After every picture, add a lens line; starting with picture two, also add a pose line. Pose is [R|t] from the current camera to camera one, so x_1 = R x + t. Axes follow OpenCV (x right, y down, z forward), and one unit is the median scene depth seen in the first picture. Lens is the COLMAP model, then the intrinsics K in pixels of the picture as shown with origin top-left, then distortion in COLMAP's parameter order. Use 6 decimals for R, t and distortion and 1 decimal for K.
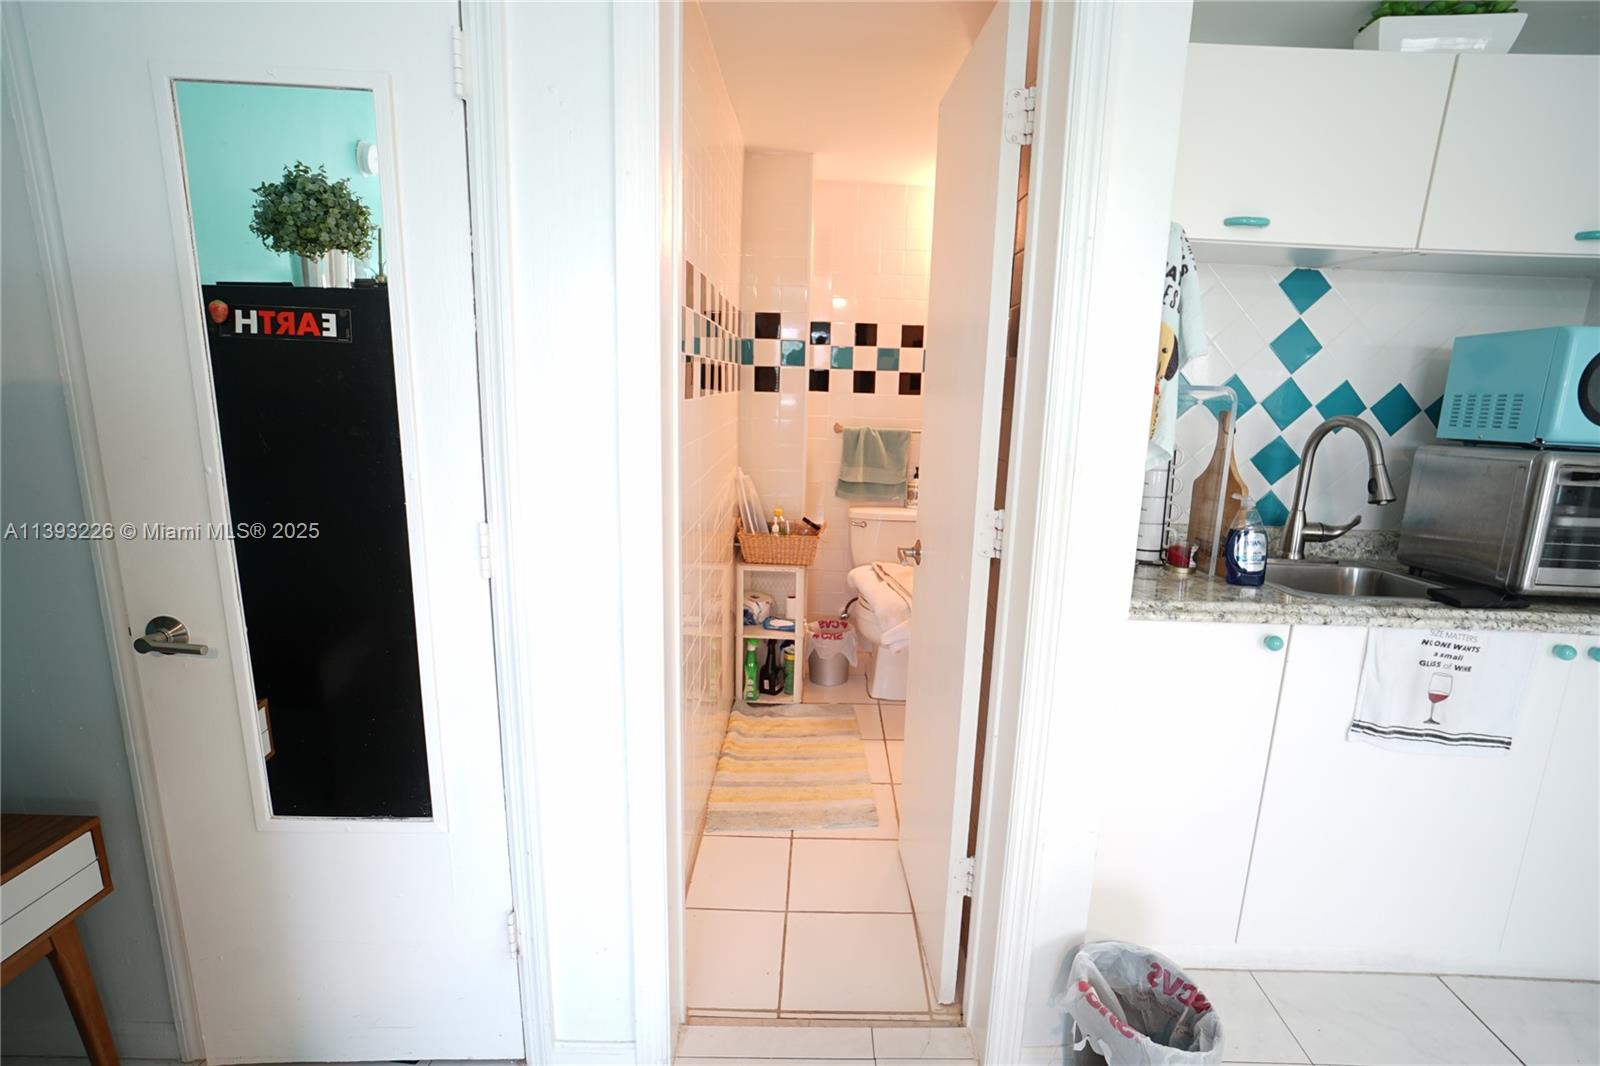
lens RADIAL K [[765.6, 0, 806.8], [0, 765.6, 544.8], [0, 0, 1]] dist [-0.052677, 0.021251]
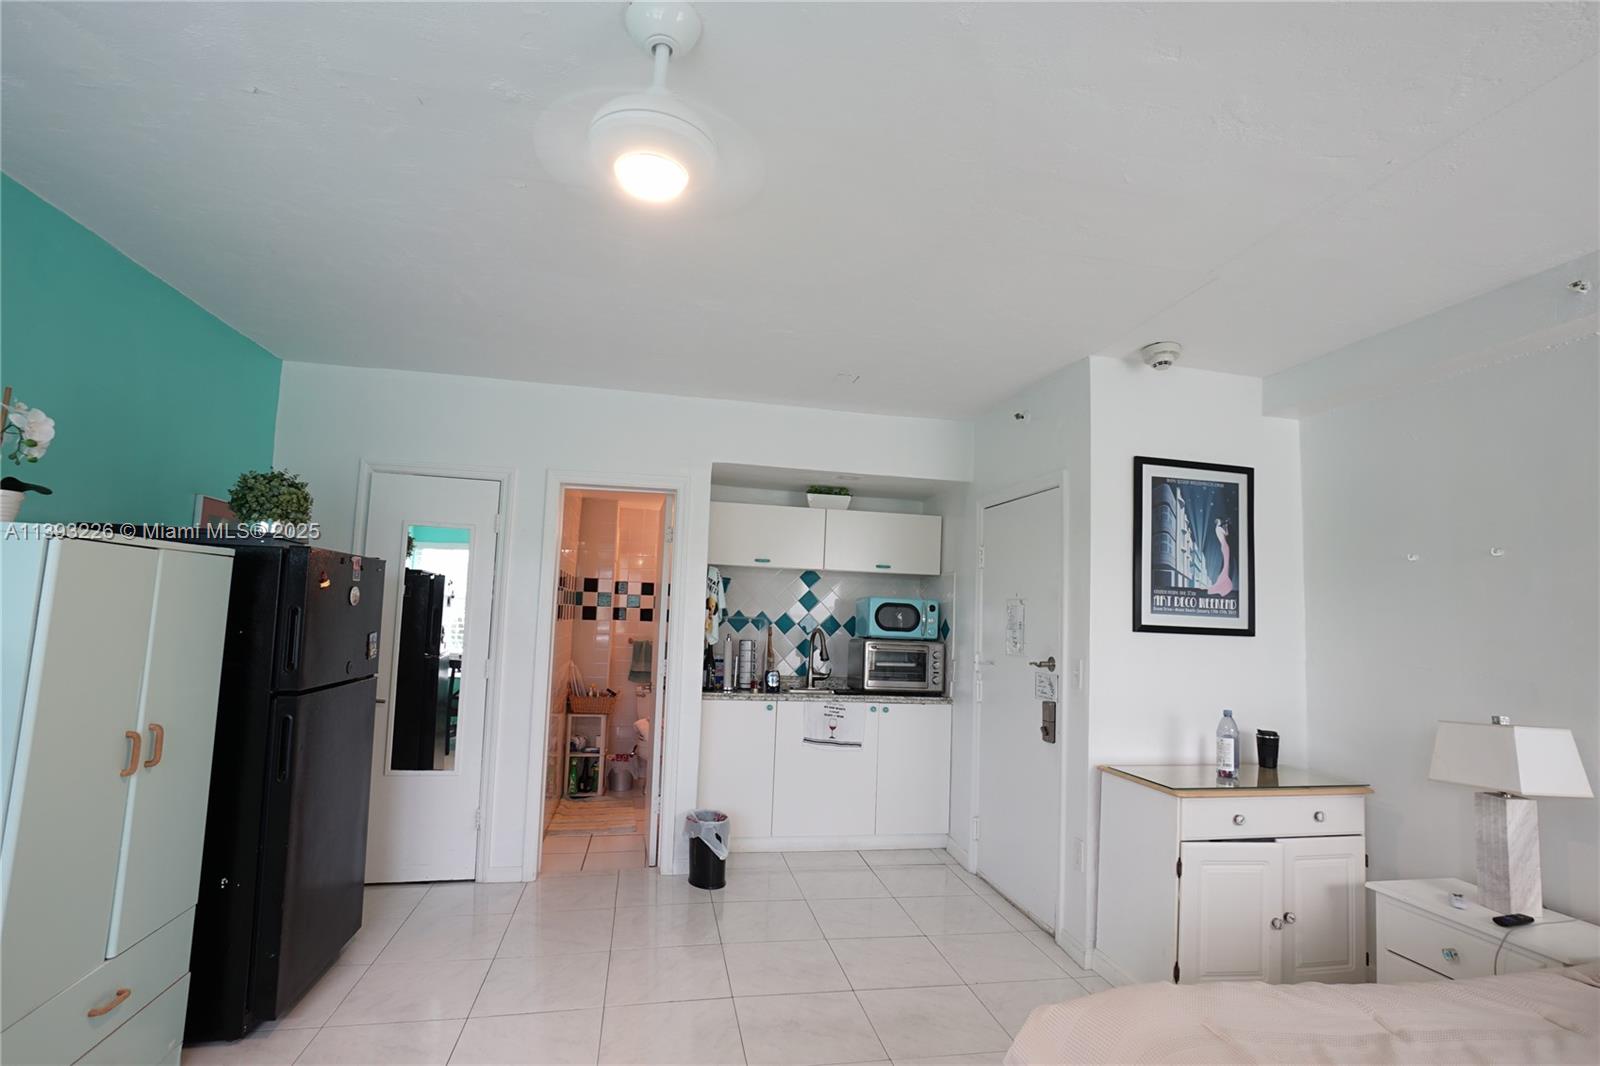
lens RADIAL K [[765.6, 0, 806.8], [0, 765.6, 544.8], [0, 0, 1]] dist [-0.052677, 0.021251]
pose [[0.976873, 0.026035, 0.212229, 0.116613], [0.037855, 0.955822, -0.291498, 0.321974], [-0.210442, 0.292791, 0.932731, -1.546578]]
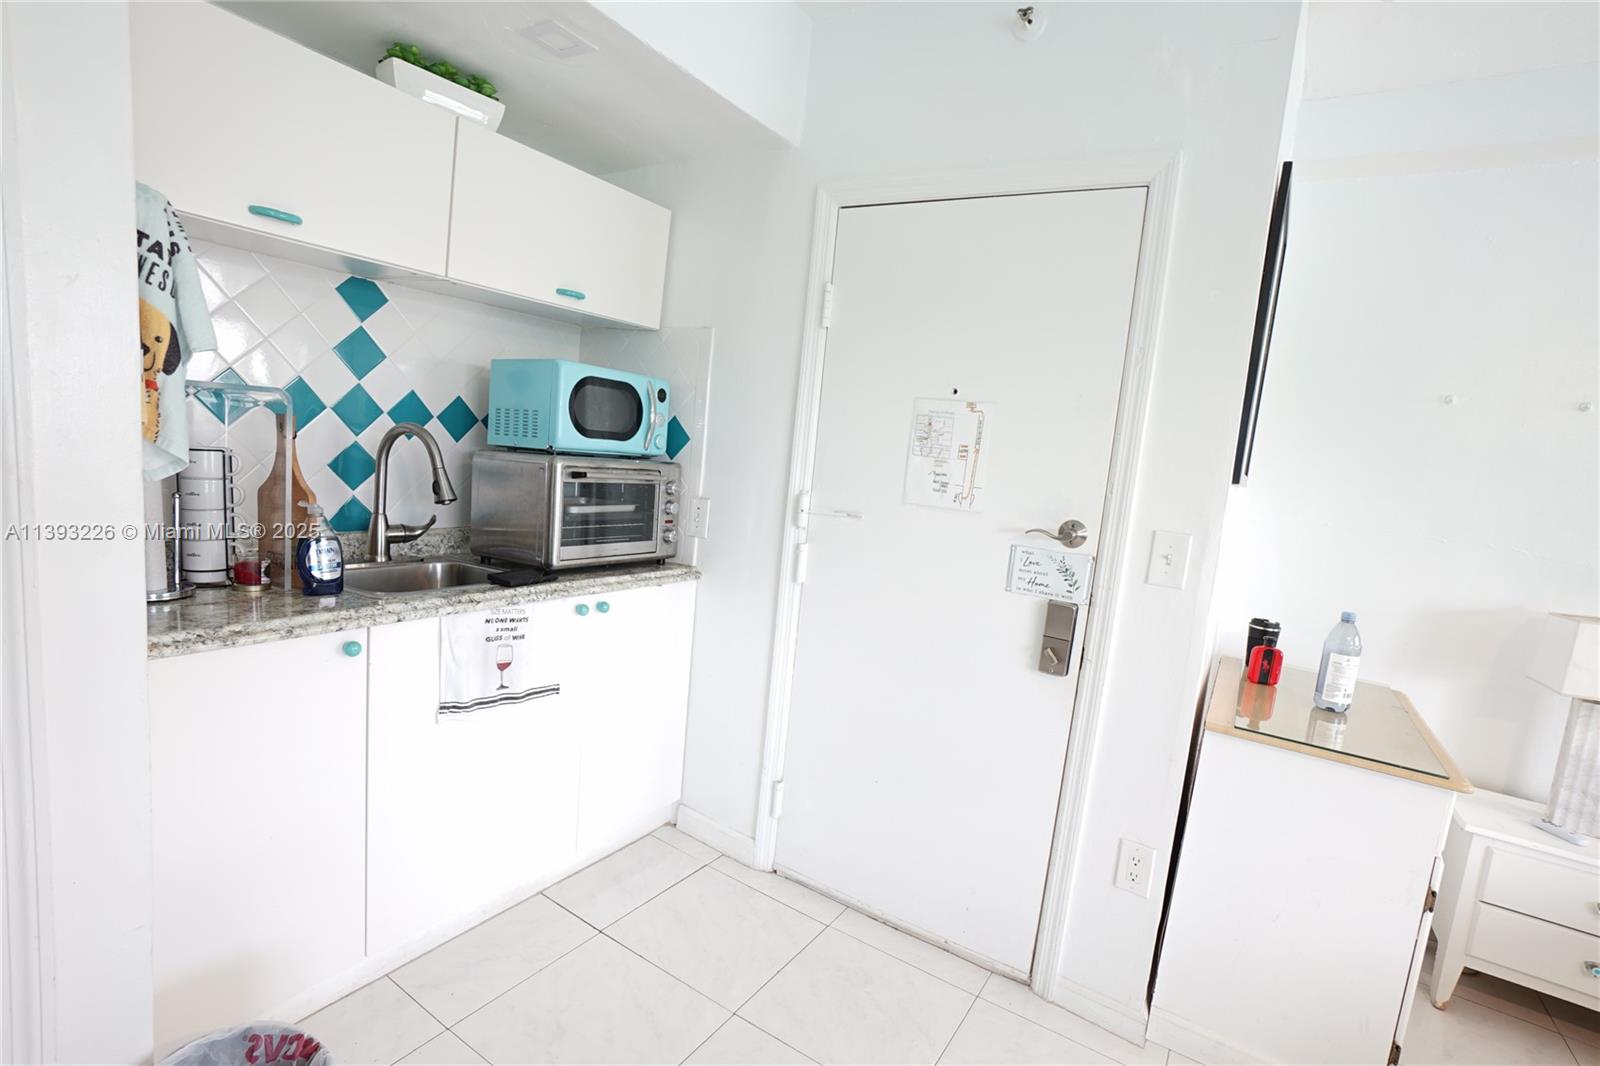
lens RADIAL K [[765.6, 0, 806.8], [0, 765.6, 544.8], [0, 0, 1]] dist [-0.052677, 0.021251]
pose [[0.514945, -0.093686, 0.852088, 0.079331], [0.099364, 0.993833, 0.049222, 0.003741], [-0.851445, 0.059320, 0.521078, -0.034352]]
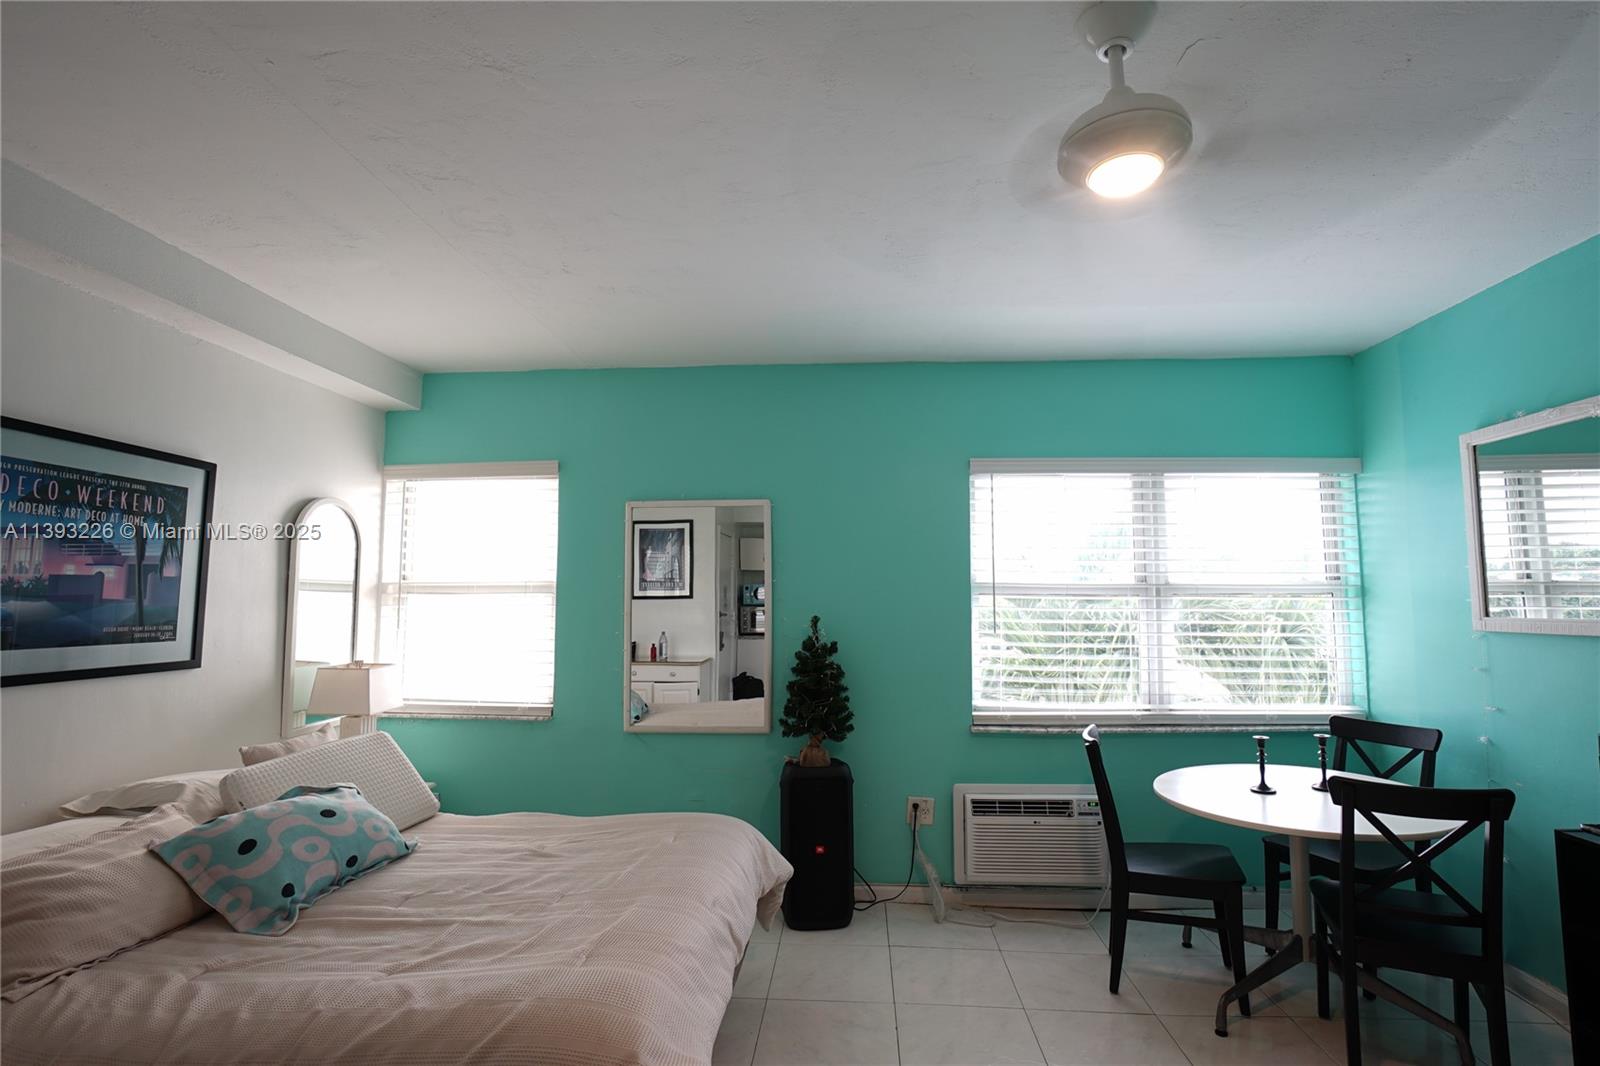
lens RADIAL K [[765.6, 0, 806.8], [0, 765.6, 544.8], [0, 0, 1]] dist [-0.052677, 0.021251]
pose [[0.998001, -0.046271, -0.043040, 2.358140], [0.031764, 0.956097, -0.291323, 0.958049], [0.054631, 0.289374, 0.955656, -3.879243]]
